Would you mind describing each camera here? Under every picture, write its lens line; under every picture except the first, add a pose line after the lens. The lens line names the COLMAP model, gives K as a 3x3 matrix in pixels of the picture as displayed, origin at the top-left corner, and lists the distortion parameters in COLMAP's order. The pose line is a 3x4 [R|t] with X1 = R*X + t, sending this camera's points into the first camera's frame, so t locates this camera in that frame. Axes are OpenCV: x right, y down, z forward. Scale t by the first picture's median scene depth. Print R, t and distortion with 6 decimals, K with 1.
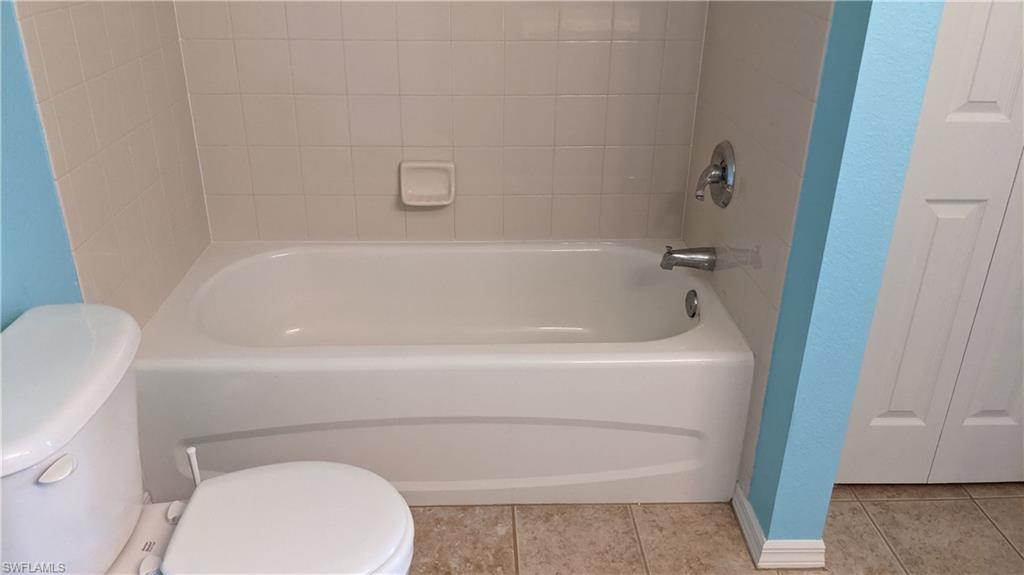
lens RADIAL K [[810.7, 0, 510.4], [0, 810.7, 282.9], [0, 0, 1]] dist [0.041872, -0.075658]
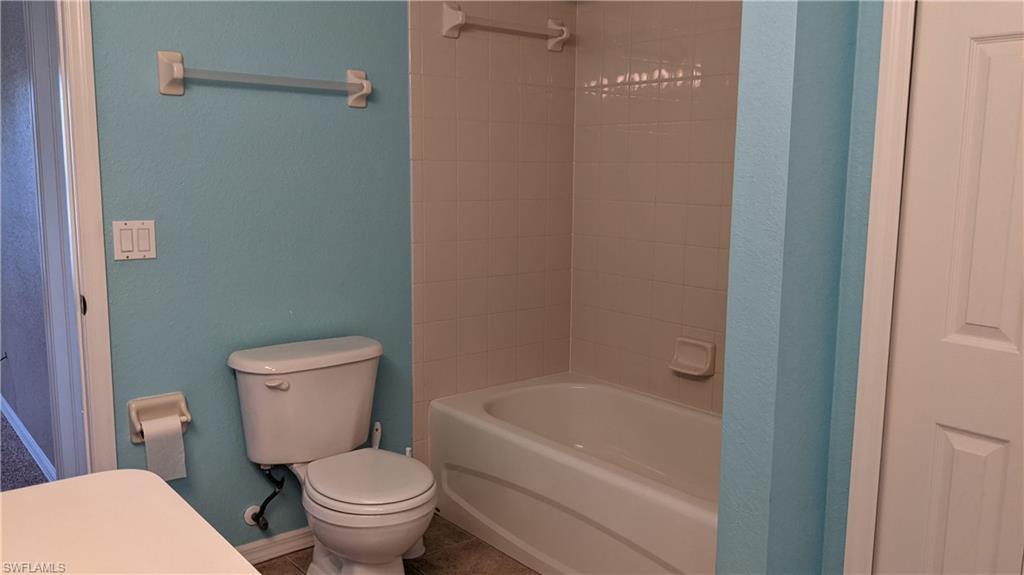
lens RADIAL K [[810.7, 0, 510.3], [0, 810.7, 289.5], [0, 0, 1]] dist [0.041872, -0.075658]
pose [[0.613919, 0.112963, -0.781244, 0.913239], [-0.324745, 0.938218, -0.119531, 0.023859], [0.719475, 0.327088, 0.612674, 0.025530]]
